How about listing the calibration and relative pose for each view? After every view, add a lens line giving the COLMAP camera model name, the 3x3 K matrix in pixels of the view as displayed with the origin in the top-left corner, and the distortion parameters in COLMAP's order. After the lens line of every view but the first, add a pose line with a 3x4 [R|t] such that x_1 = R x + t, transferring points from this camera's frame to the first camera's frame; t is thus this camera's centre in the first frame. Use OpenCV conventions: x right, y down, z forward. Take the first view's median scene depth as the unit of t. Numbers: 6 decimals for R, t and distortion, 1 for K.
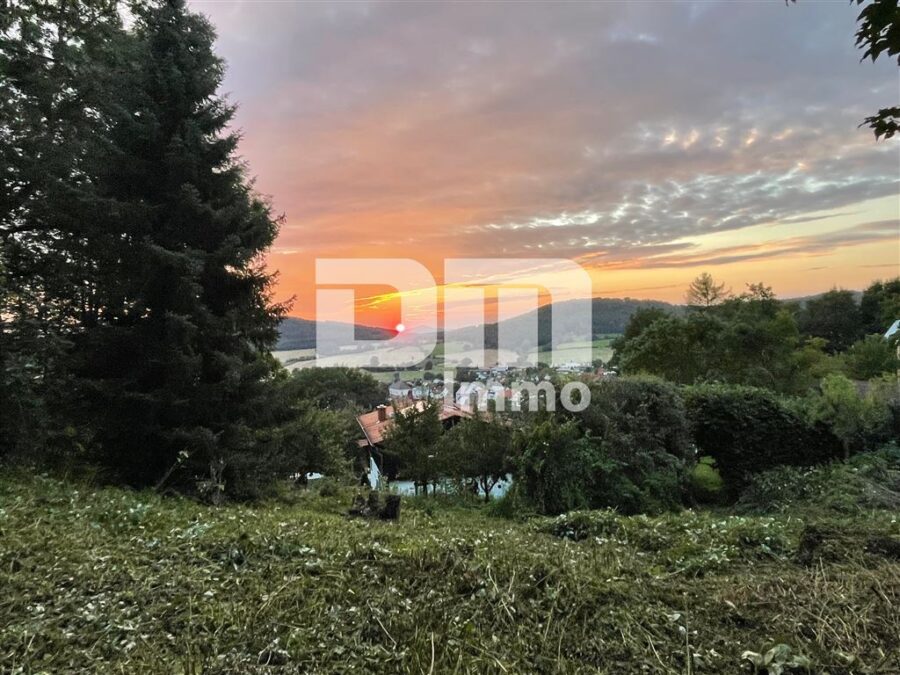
lens RADIAL K [[606.8, 0, 449.5], [0, 606.8, 342.6], [0, 0, 1]] dist [-0.010019, 0.003091]
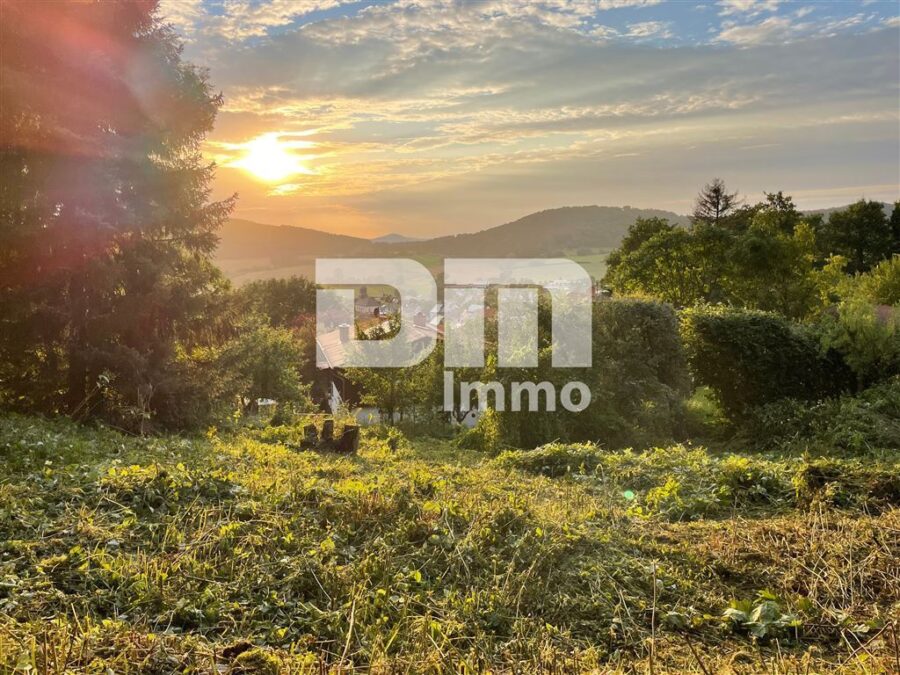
lens RADIAL K [[678.5, 0, 446.9], [0, 678.5, 337.9], [0, 0, 1]] dist [0.069116, -0.080386]
pose [[0.999287, 0.016270, 0.034061, 0.012350], [-0.020308, 0.992351, 0.121763, -0.000208], [-0.031819, -0.122367, 0.991975, 0.019938]]
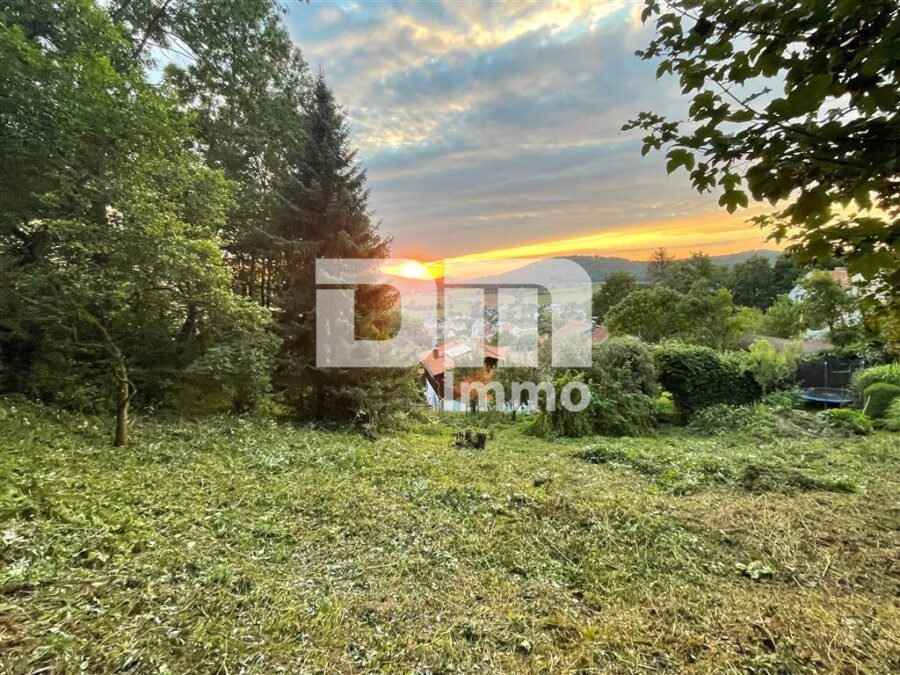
lens RADIAL K [[438.3, 0, 445.6], [0, 438.3, 338.8], [0, 0, 1]] dist [-0.009674, 0.002654]
pose [[0.999398, 0.002671, -0.034589, -0.147156], [0.001643, 0.992271, 0.124079, -0.139719], [0.034653, -0.124061, 0.991669, -0.124501]]
